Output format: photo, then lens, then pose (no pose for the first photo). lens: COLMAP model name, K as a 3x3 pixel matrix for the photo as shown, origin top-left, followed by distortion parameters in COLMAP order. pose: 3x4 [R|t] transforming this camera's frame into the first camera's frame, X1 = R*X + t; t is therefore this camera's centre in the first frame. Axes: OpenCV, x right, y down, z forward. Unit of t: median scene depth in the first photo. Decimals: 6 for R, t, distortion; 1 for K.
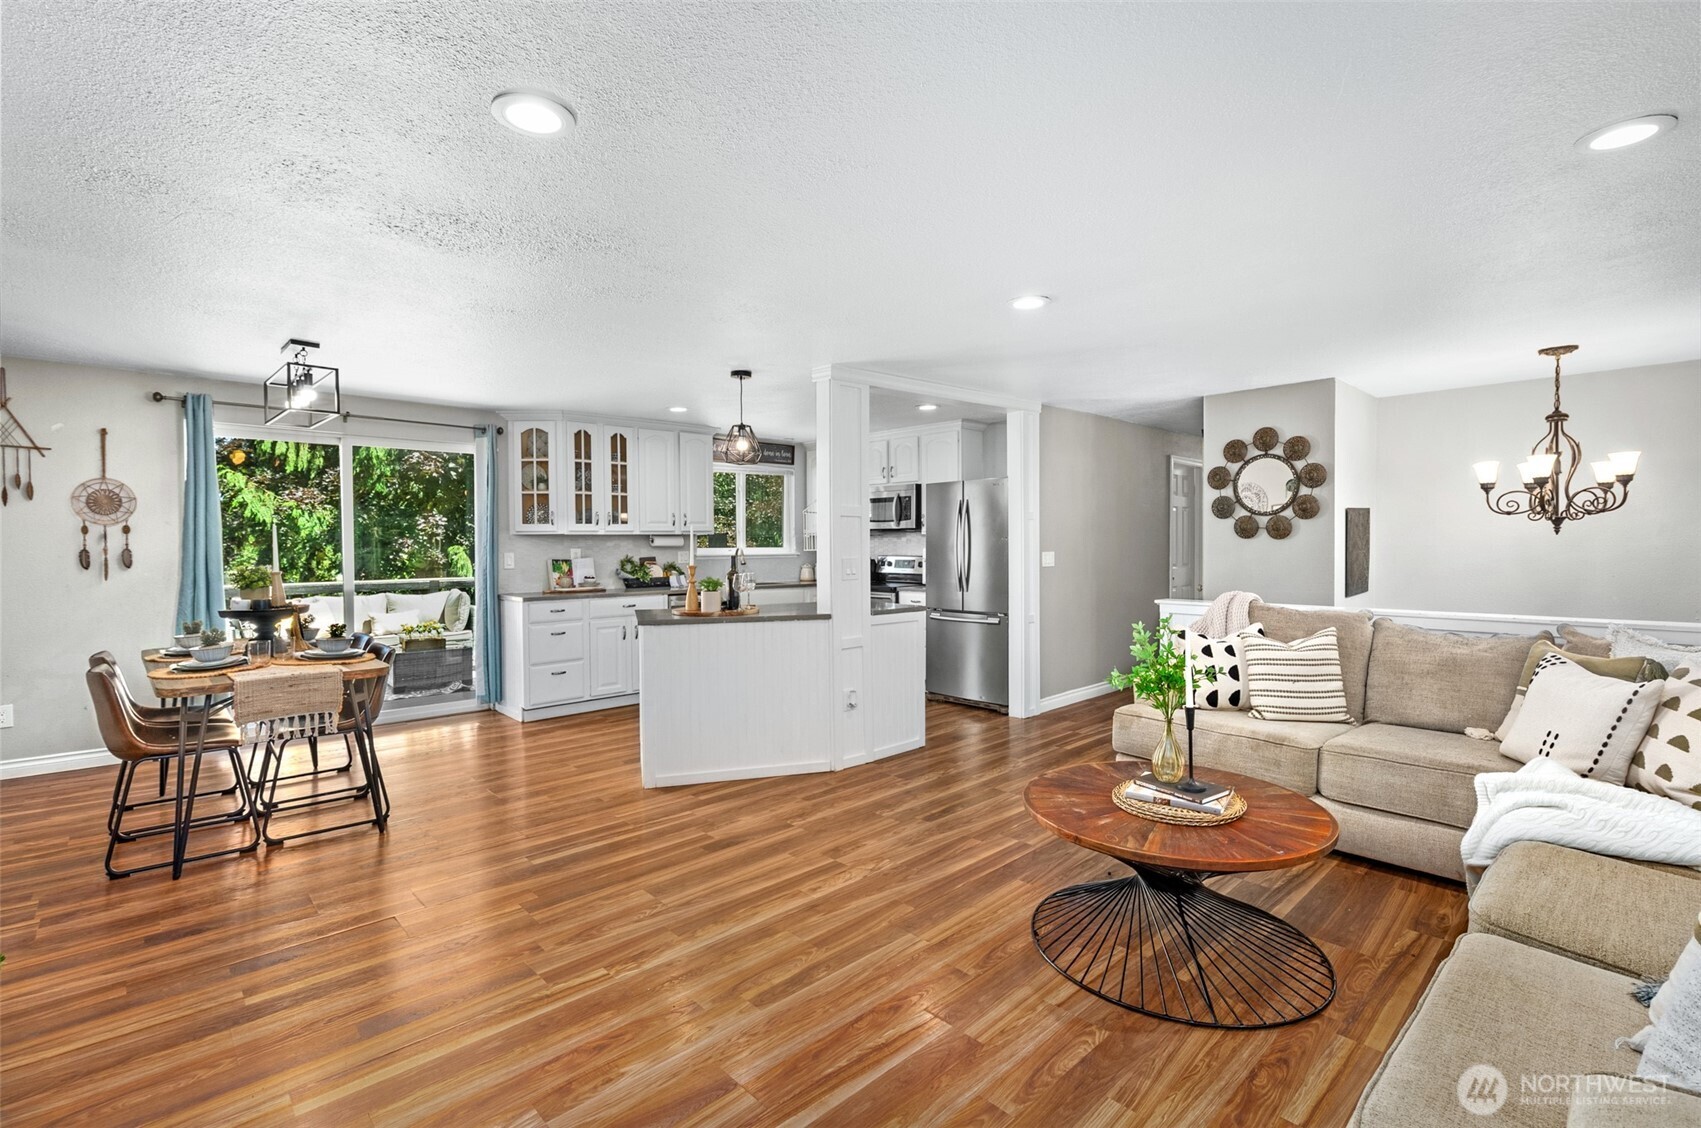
lens RADIAL K [[796.6, 0, 850.3], [0, 796.6, 557.6], [0, 0, 1]] dist [0.018970, -0.000022]
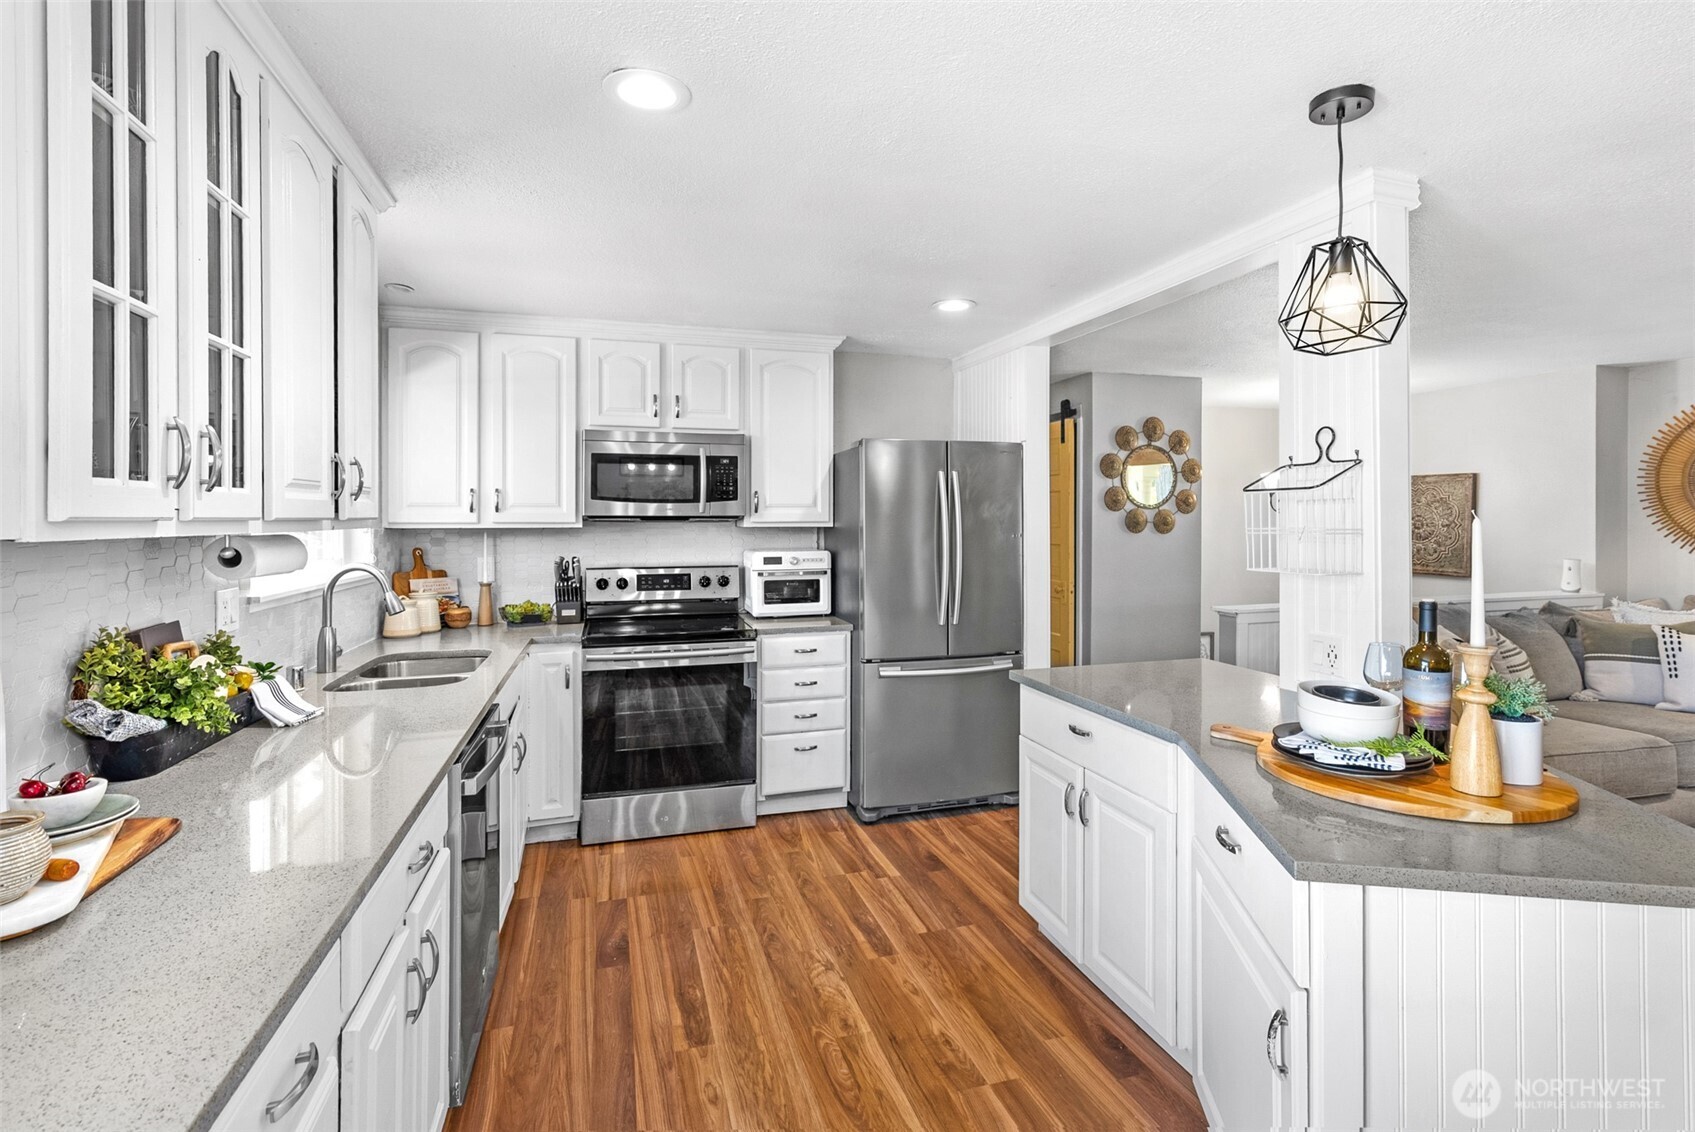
lens RADIAL K [[793.8, 0, 830.6], [0, 793.8, 519.9], [0, 0, 1]] dist [0.018970, -0.000022]
pose [[0.460667, 0.005962, 0.887553, -0.492175], [0.019230, 0.999676, -0.016696, -0.031889], [-0.887365, 0.024759, 0.460403, 0.905152]]
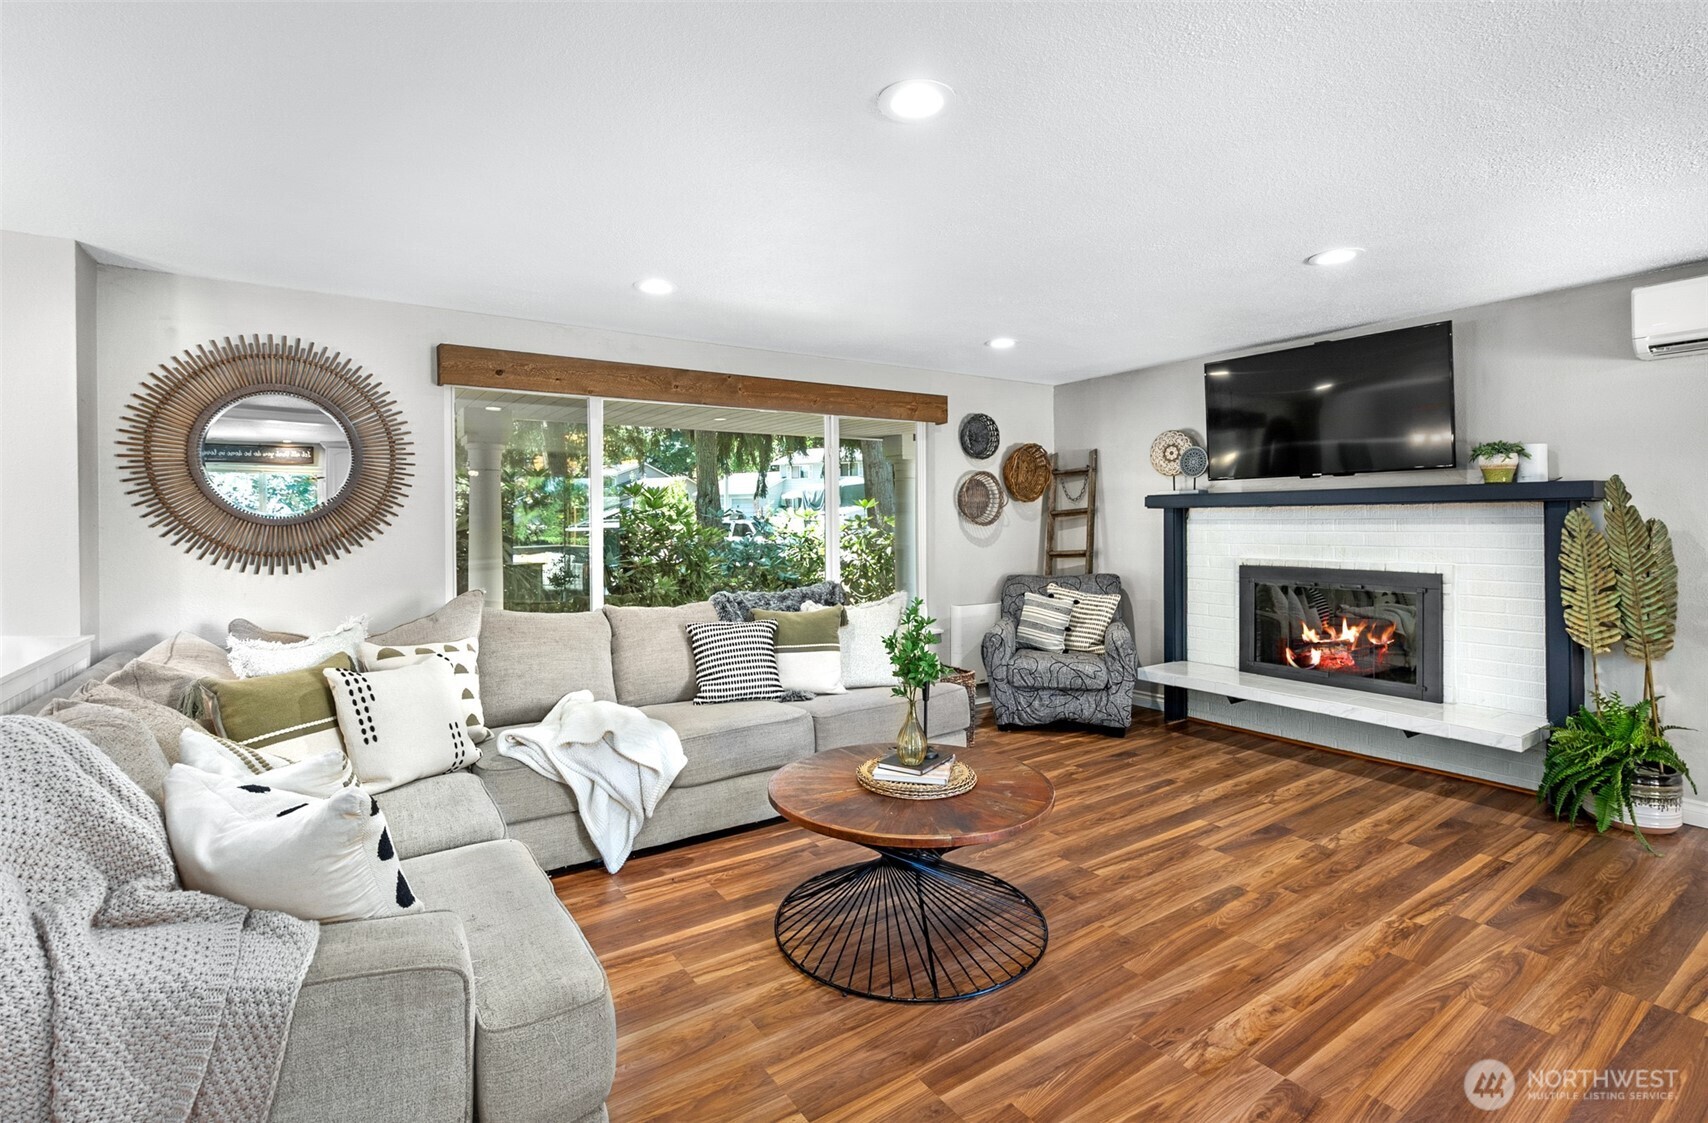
lens RADIAL K [[777.7, 0, 850.9], [0, 777.7, 530.1], [0, 0, 1]] dist [0.002916, 0.000366]
pose [[-0.985188, 0.015544, 0.170772, 0.112996], [0.019758, 0.999540, 0.023004, -0.018822], [-0.170335, 0.026037, -0.985042, 0.970273]]
